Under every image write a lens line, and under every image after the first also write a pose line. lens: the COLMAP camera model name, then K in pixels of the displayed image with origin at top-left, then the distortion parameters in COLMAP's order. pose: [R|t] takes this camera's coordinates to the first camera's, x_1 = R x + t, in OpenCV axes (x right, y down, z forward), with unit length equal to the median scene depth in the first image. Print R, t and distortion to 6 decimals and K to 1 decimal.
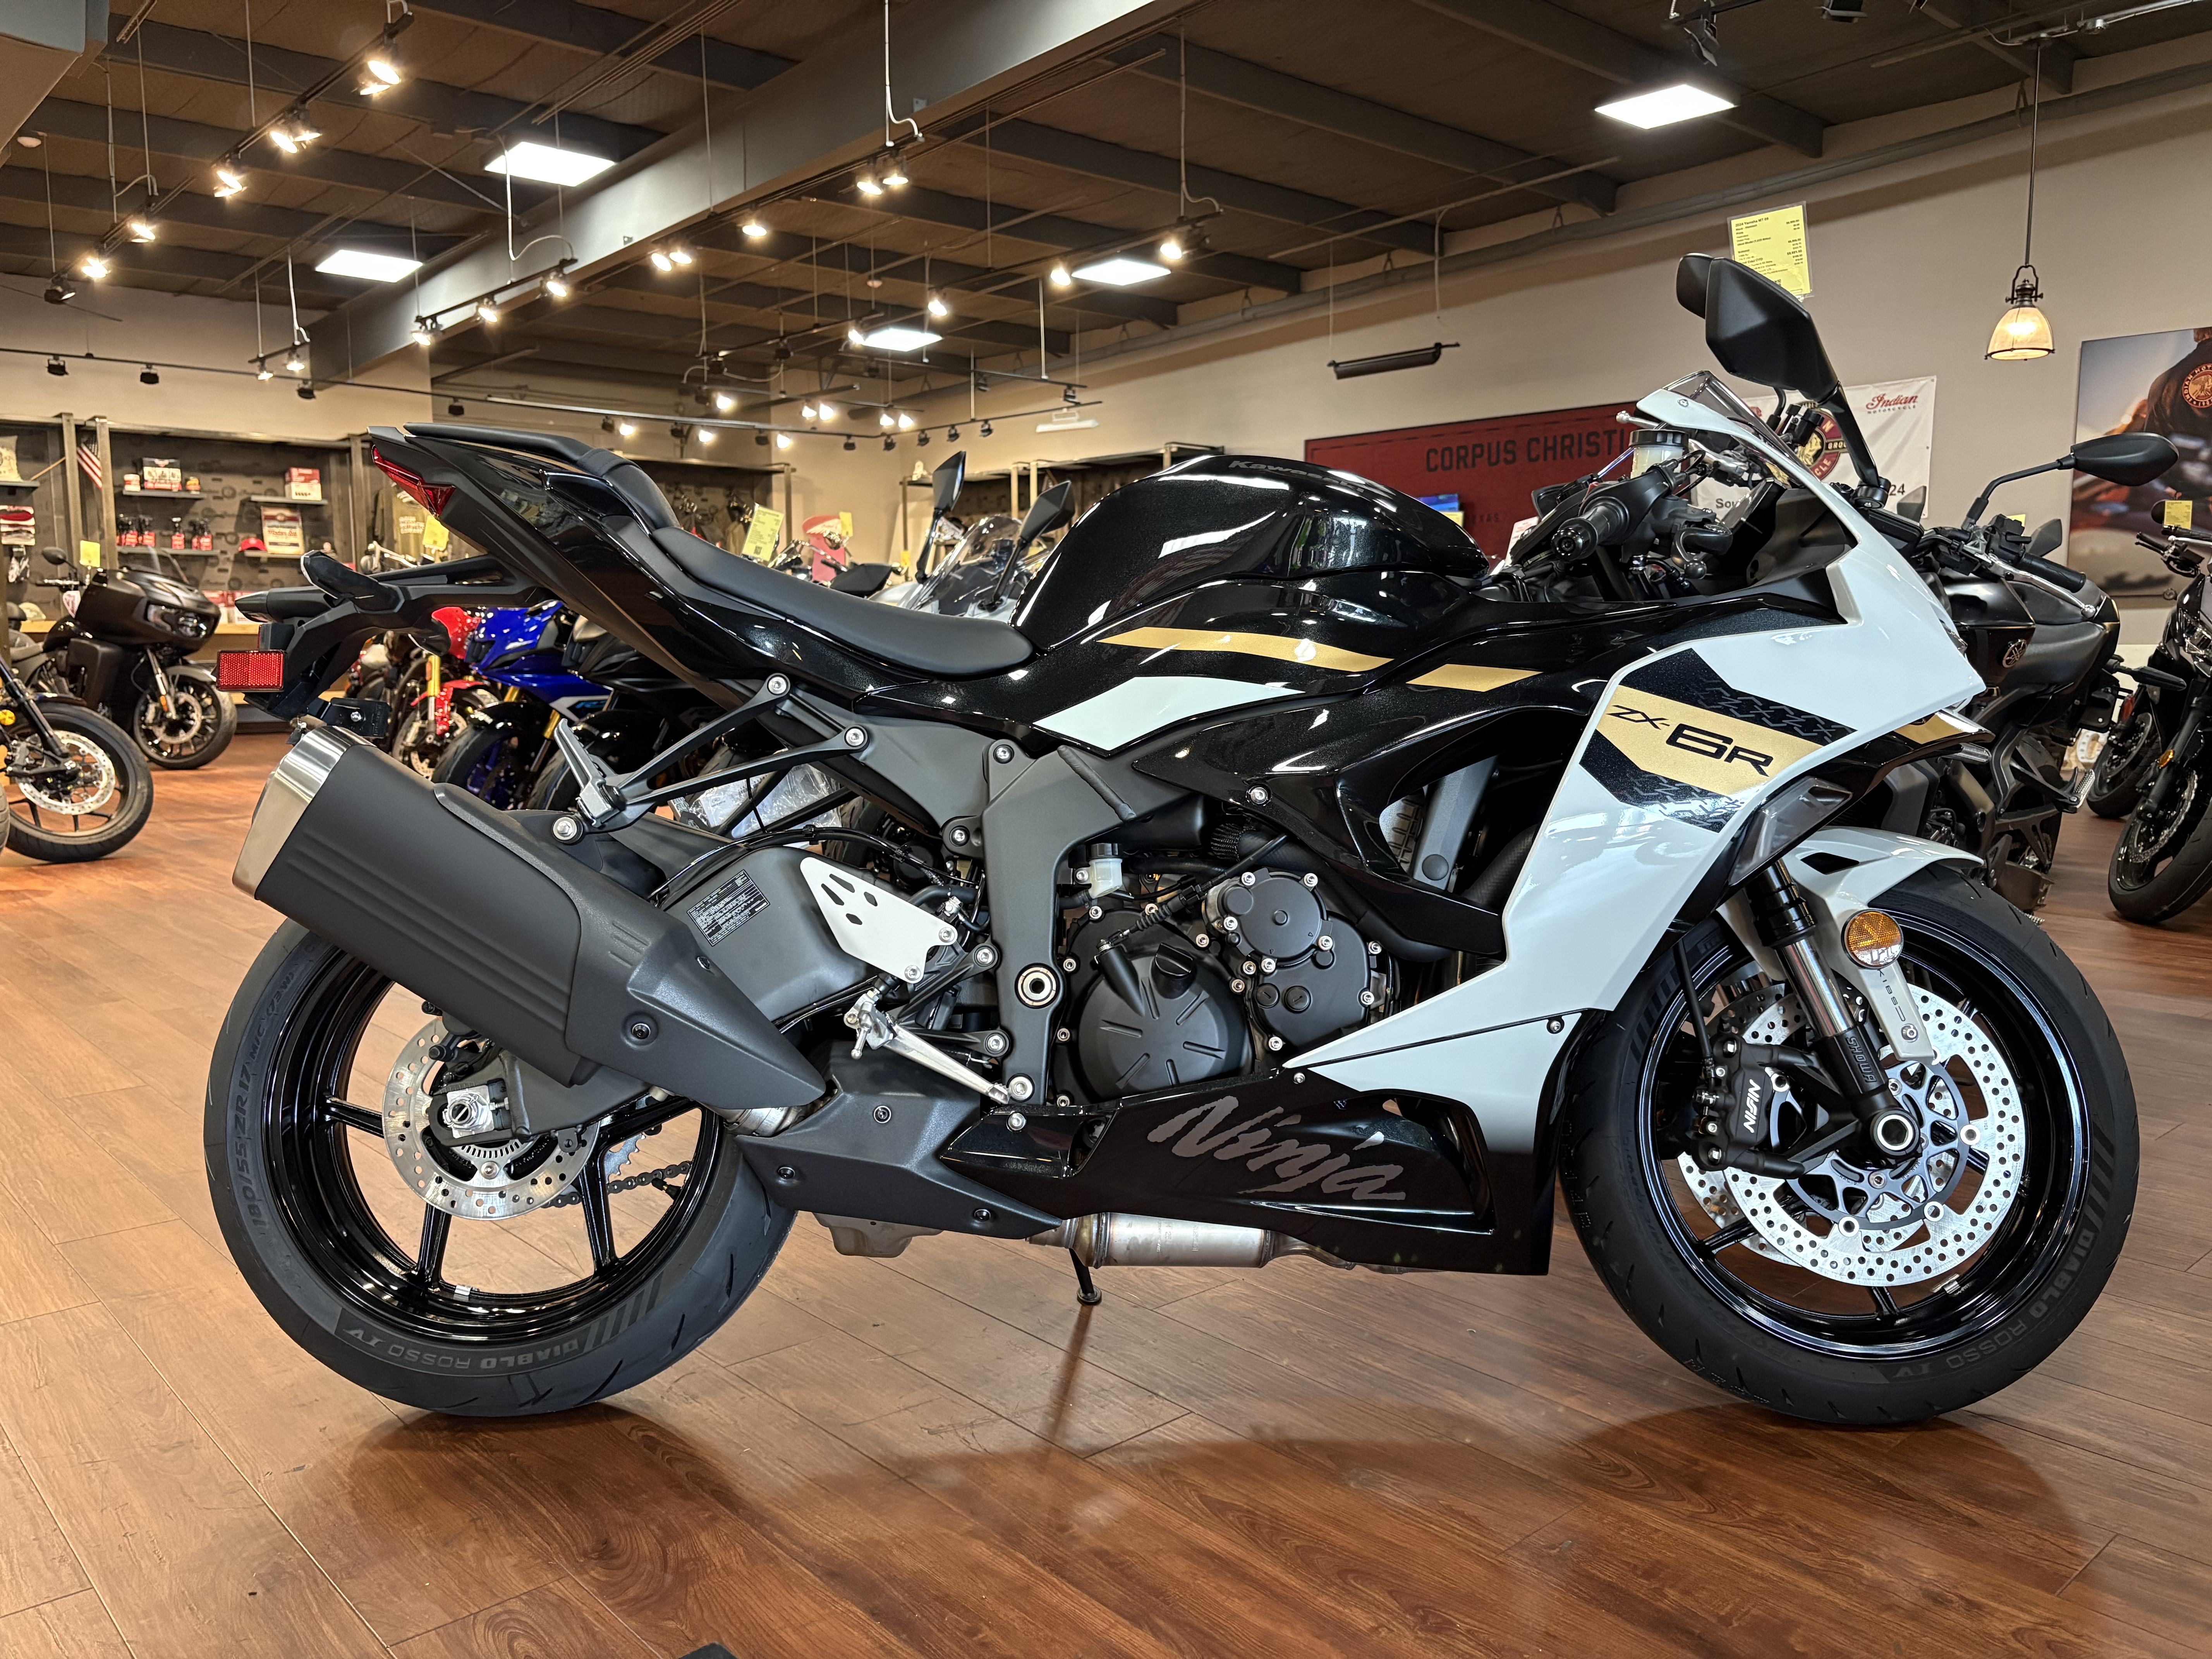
lens RADIAL K [[1691.8, 0, 1113.4], [0, 1691.8, 829.3], [0, 0, 1]] dist [0.049856, -0.054361]
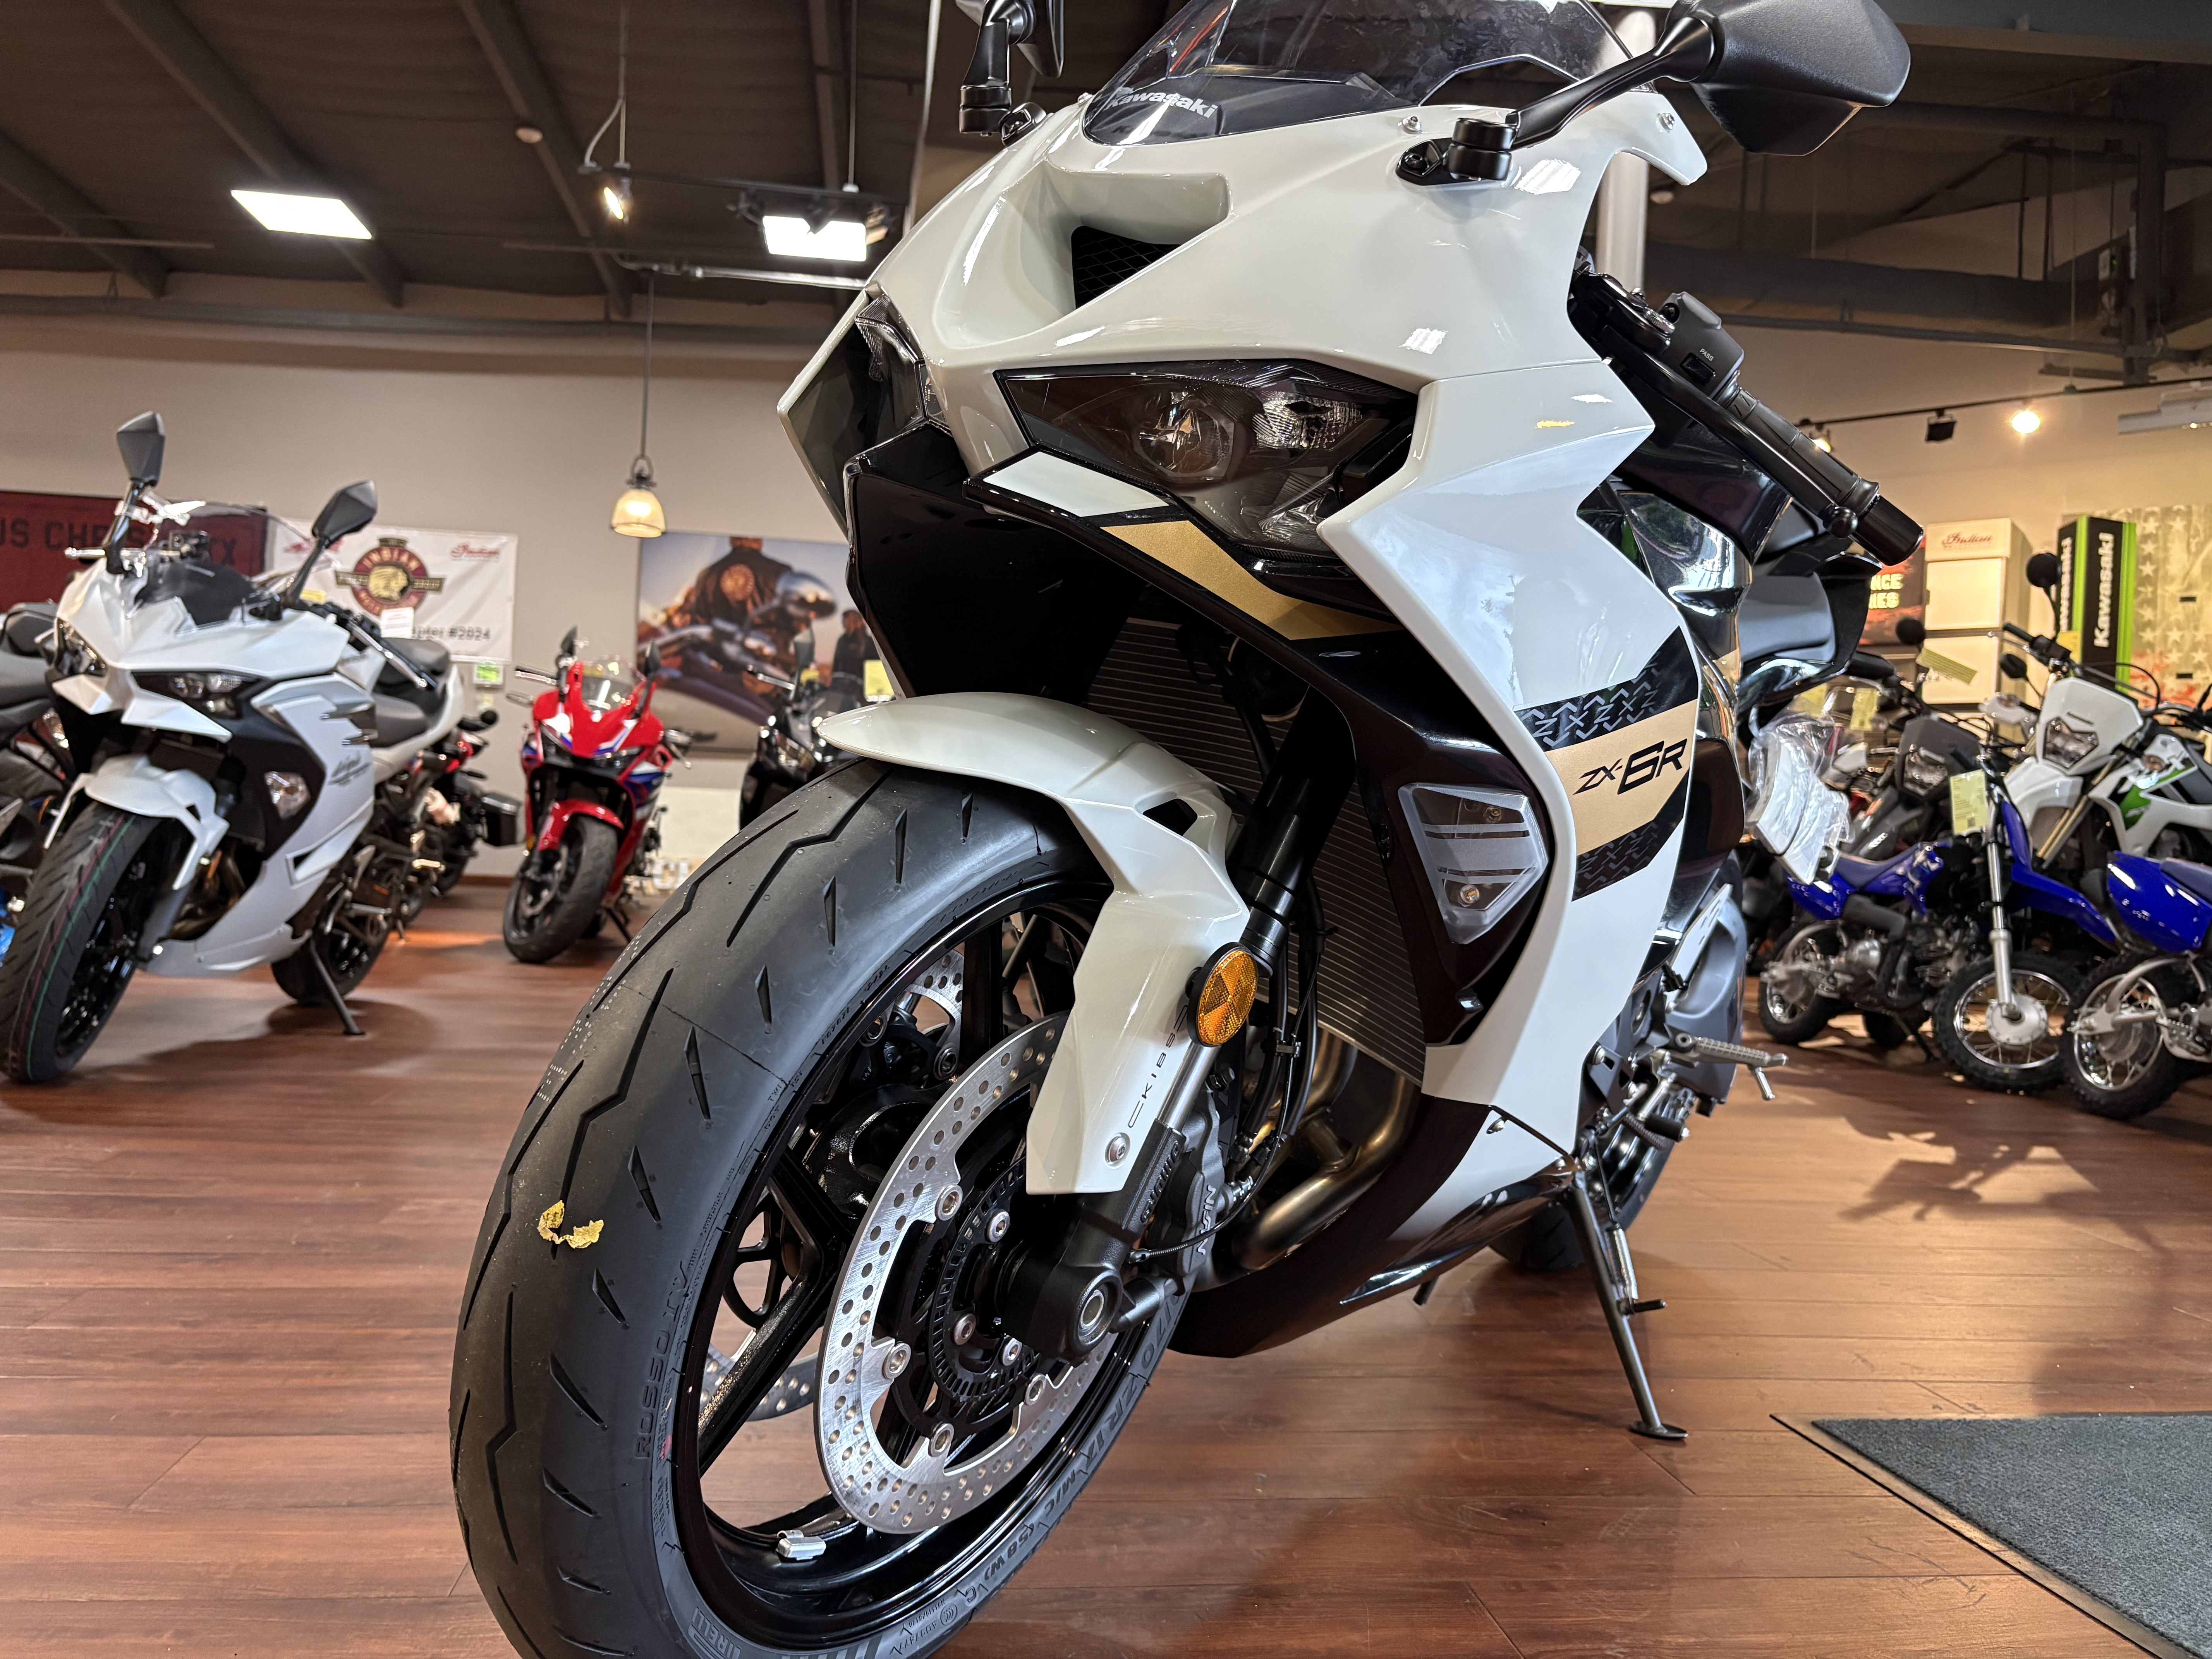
lens RADIAL K [[1691.8, 0, 1114.7], [0, 1691.8, 832.5], [0, 0, 1]] dist [0.049856, -0.054361]
pose [[0.568880, 0.028911, 0.821913, -0.189208], [0.047445, 0.996564, -0.067894, 0.016109], [-0.821051, 0.077619, 0.565553, 0.084962]]
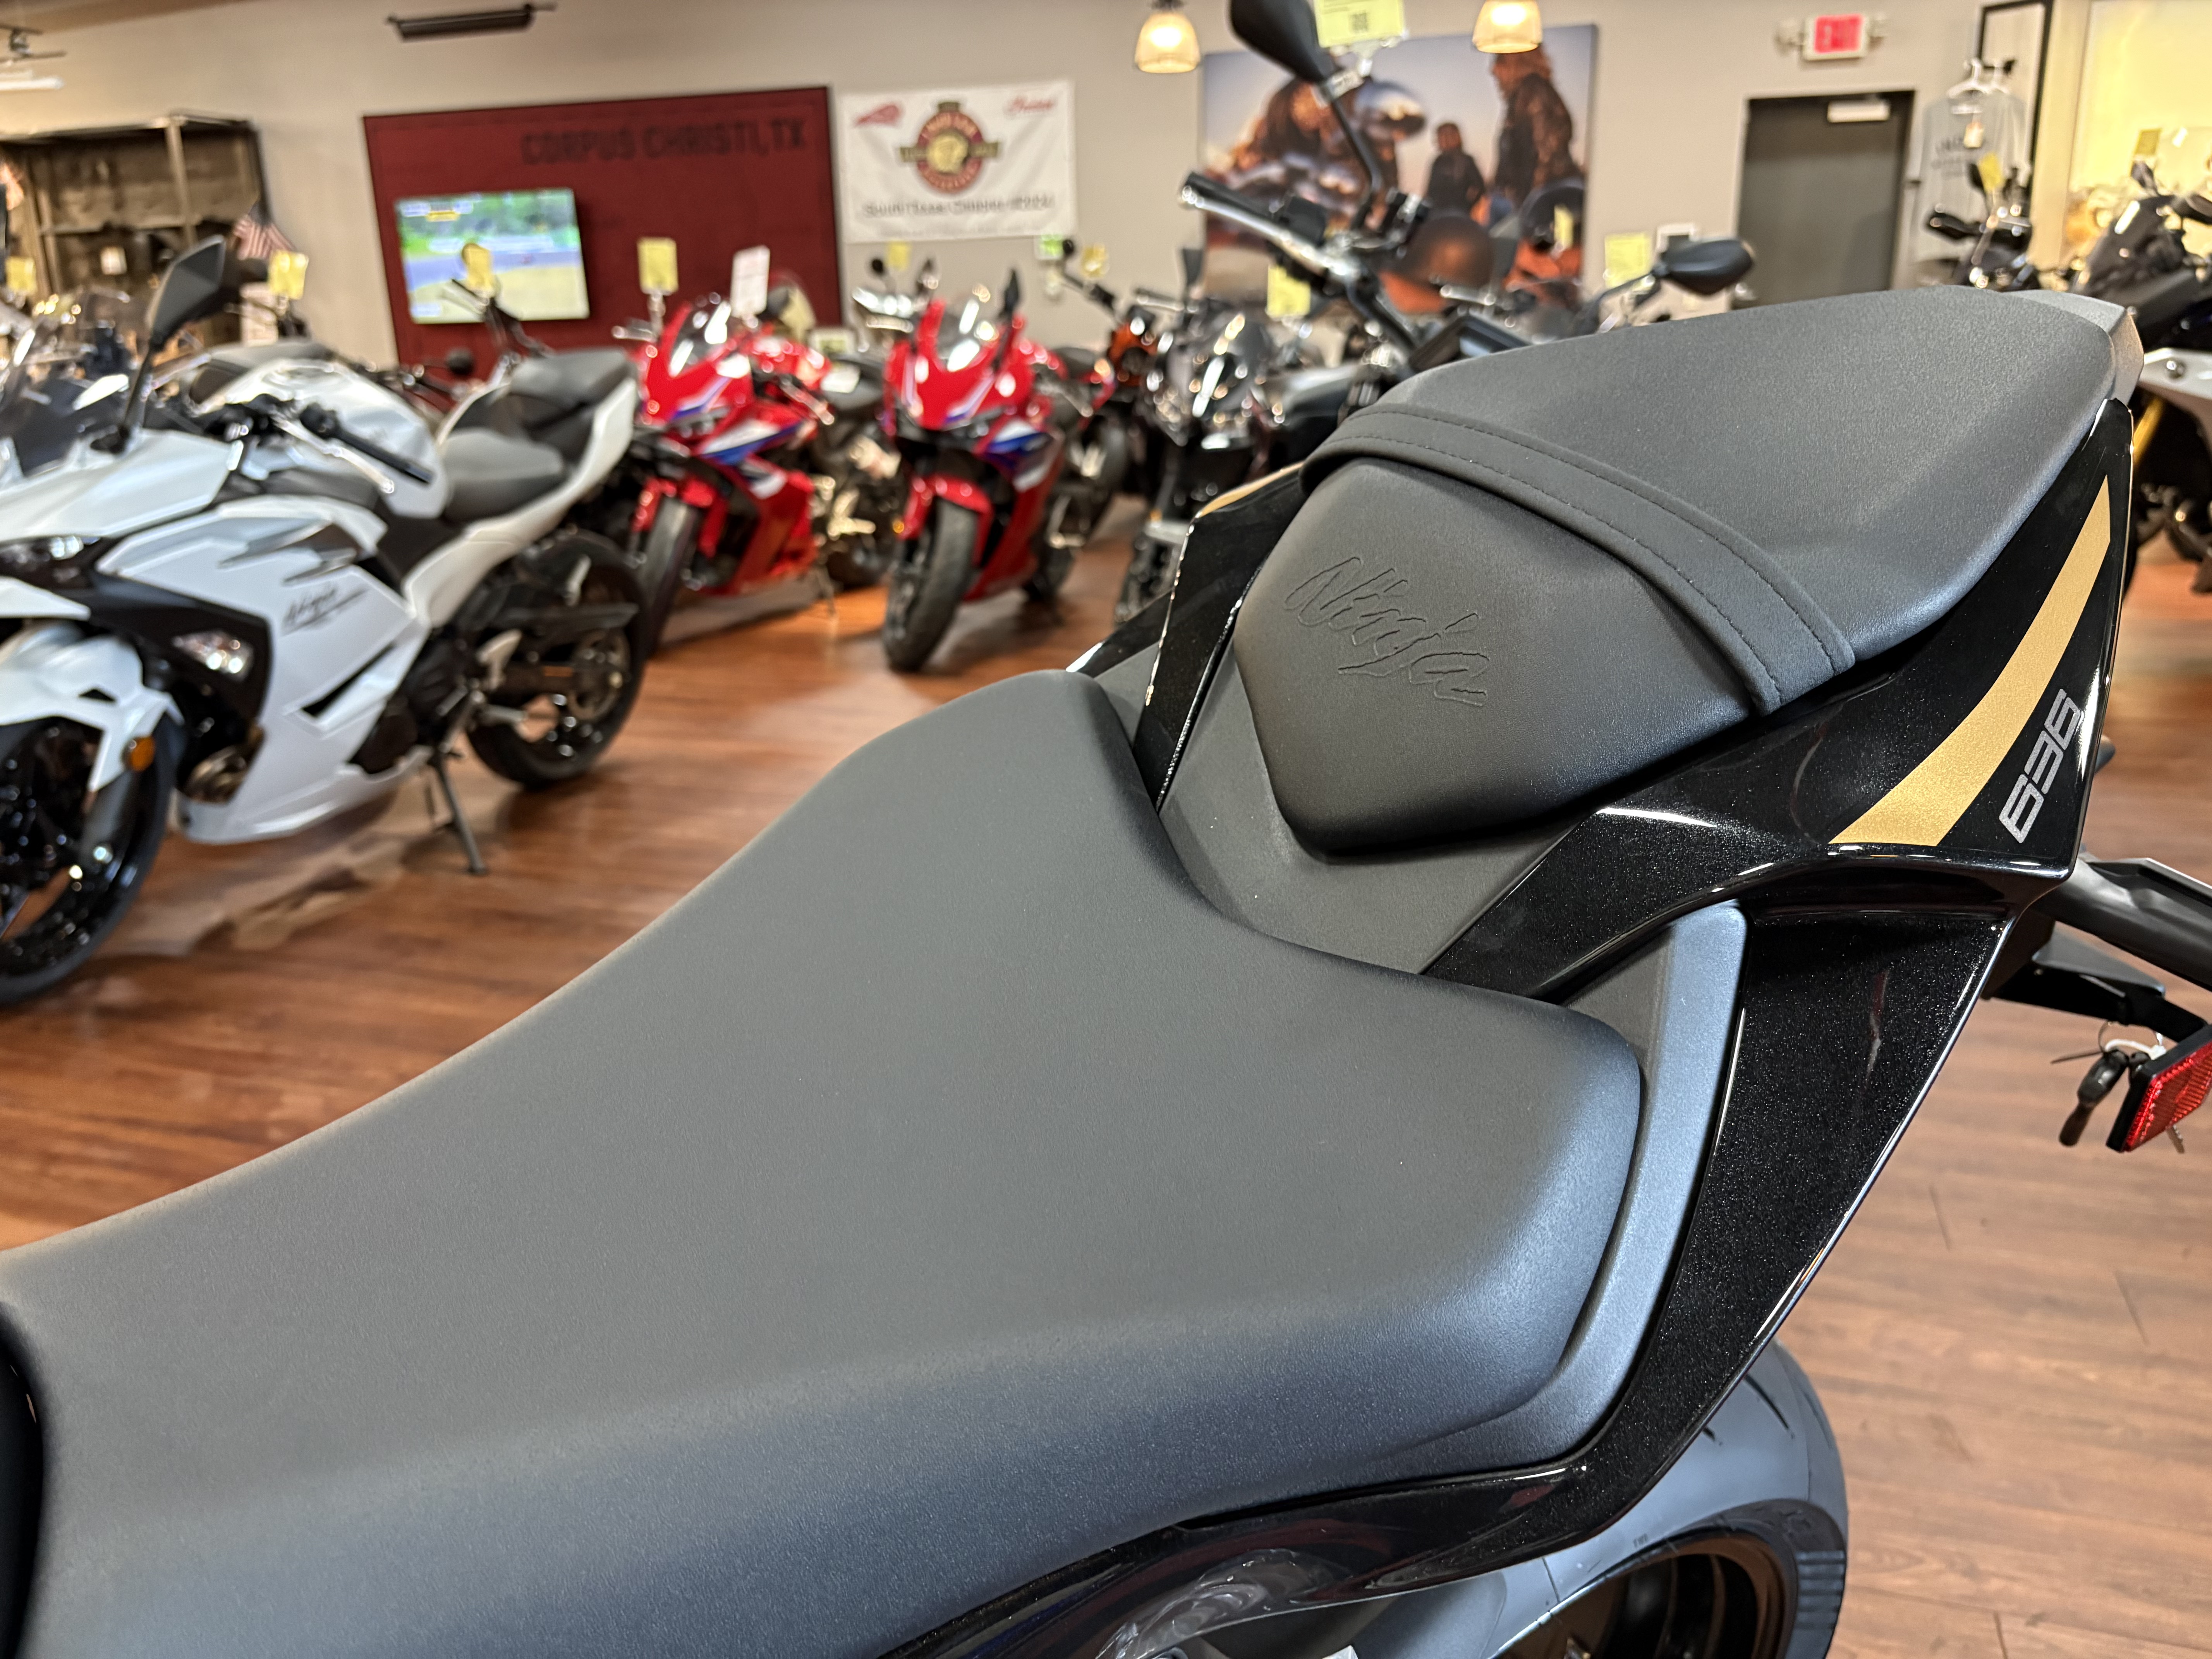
lens RADIAL K [[1691.8, 0, 1098.4], [0, 1691.8, 838.1], [0, 0, 1]] dist [0.049856, -0.054361]
pose [[0.867783, -0.162530, 0.469614, -0.028783], [0.076781, 0.977508, 0.196426, -0.032928], [-0.490977, -0.134398, 0.860743, 0.097768]]
